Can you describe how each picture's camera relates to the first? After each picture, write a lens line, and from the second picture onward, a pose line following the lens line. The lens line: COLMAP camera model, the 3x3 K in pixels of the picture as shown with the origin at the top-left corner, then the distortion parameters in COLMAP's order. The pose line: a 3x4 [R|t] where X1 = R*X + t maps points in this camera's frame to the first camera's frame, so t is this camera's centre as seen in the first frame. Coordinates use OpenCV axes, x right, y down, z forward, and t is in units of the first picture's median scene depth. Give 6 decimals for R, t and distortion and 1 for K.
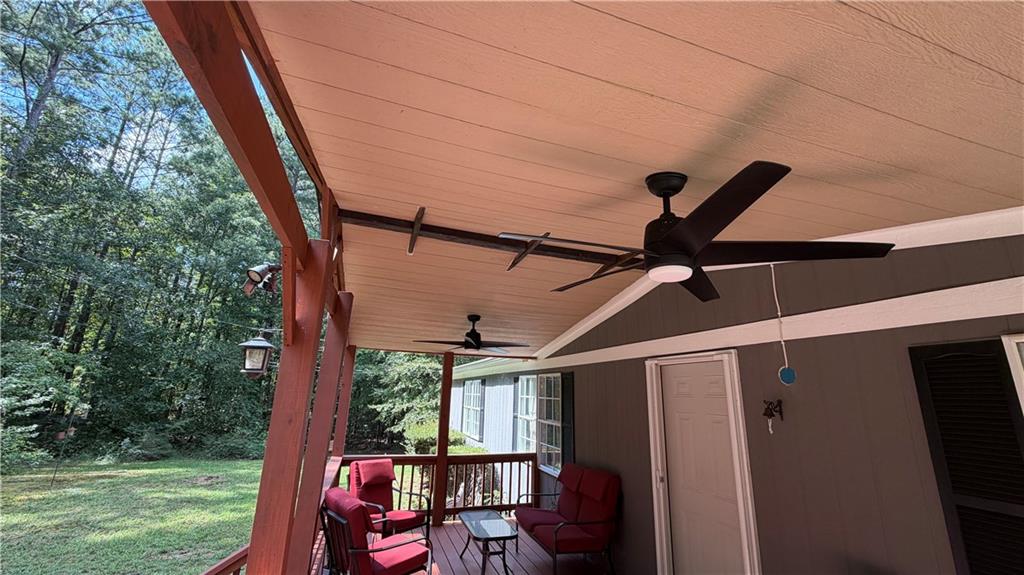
lens RADIAL K [[410.1, 0, 512.0], [0, 410.1, 287.5], [0, 0, 1]] dist [-0.001977, 0.000020]
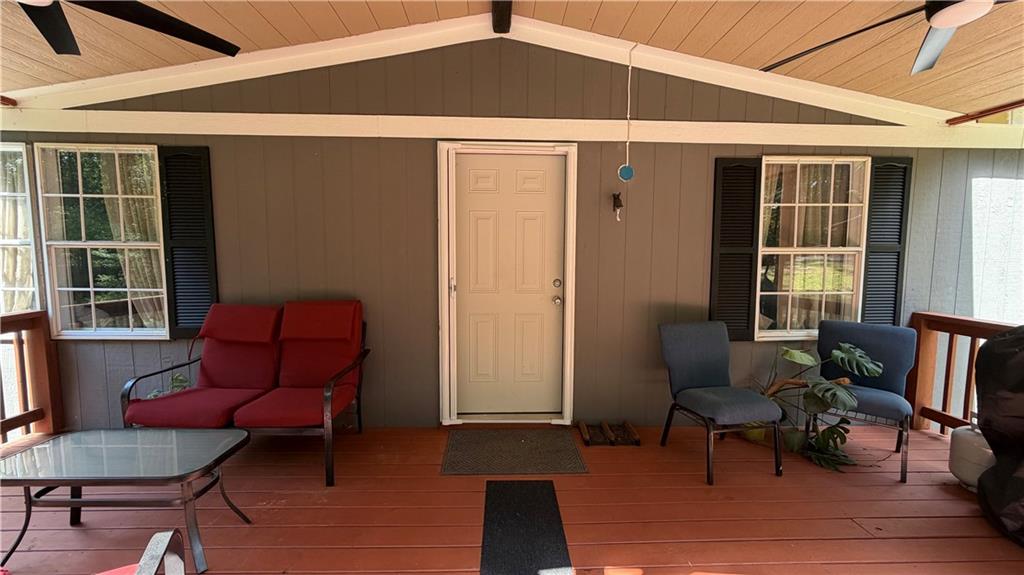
lens RADIAL K [[410.1, 0, 512.0], [0, 410.1, 287.5], [0, 0, 1]] dist [-0.001977, 0.000020]
pose [[0.286856, -0.104133, 0.952297, -0.399967], [-0.236793, 0.955520, 0.175814, 0.291780], [-0.928247, -0.275931, 0.249439, 0.681135]]
